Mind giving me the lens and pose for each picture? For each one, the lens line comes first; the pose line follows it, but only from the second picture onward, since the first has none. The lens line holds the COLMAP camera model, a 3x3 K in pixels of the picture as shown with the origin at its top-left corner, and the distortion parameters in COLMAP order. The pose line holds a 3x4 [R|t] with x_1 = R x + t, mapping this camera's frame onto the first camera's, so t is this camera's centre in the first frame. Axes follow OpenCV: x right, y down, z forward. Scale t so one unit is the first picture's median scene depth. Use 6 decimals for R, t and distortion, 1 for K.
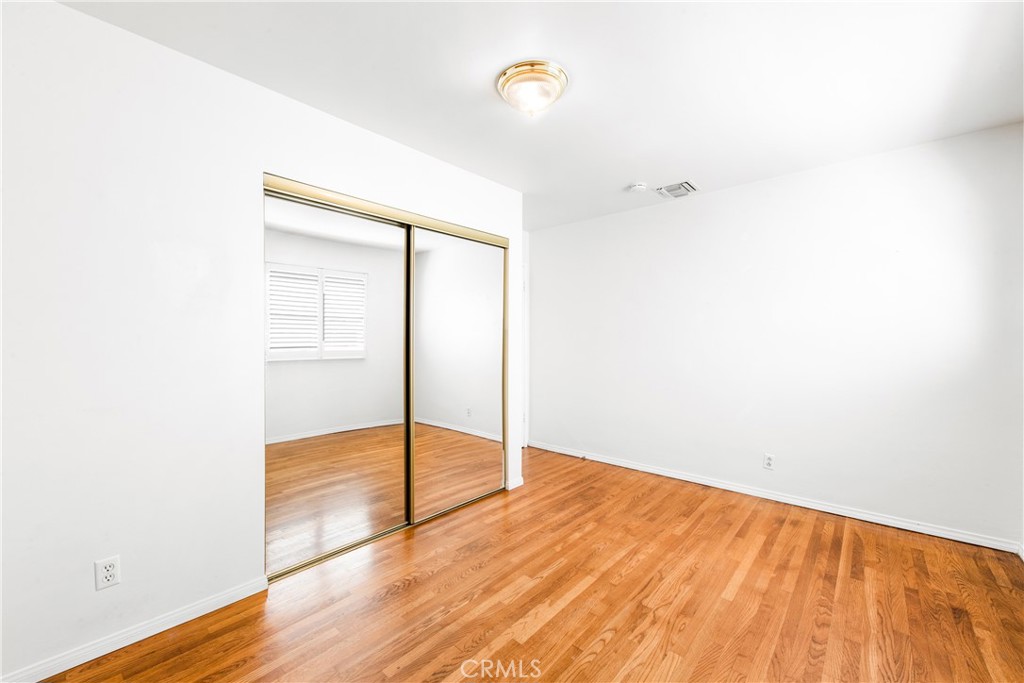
lens RADIAL K [[415.7, 0, 511.9], [0, 415.7, 340.7], [0, 0, 1]] dist [0.002050, -0.001115]
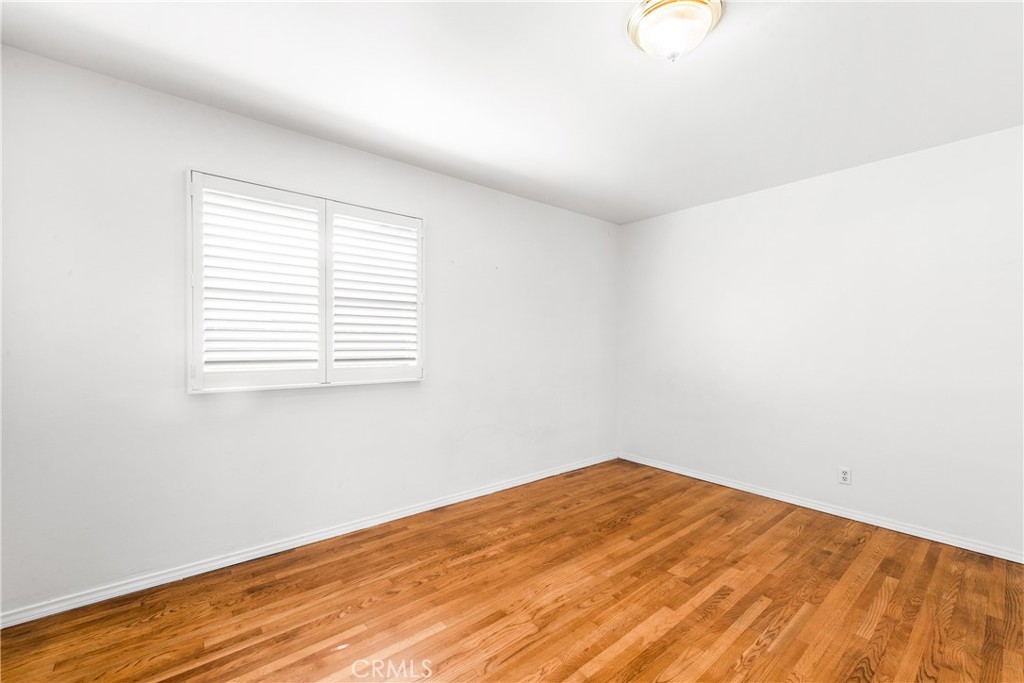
lens RADIAL K [[415.7, 0, 512.0], [0, 415.7, 342.3], [0, 0, 1]] dist [0.002050, -0.001115]
pose [[-0.986308, -0.004753, 0.164846, 0.231288], [-0.004662, 0.999989, 0.000936, -0.004142], [-0.164848, 0.000154, -0.986319, 1.997954]]
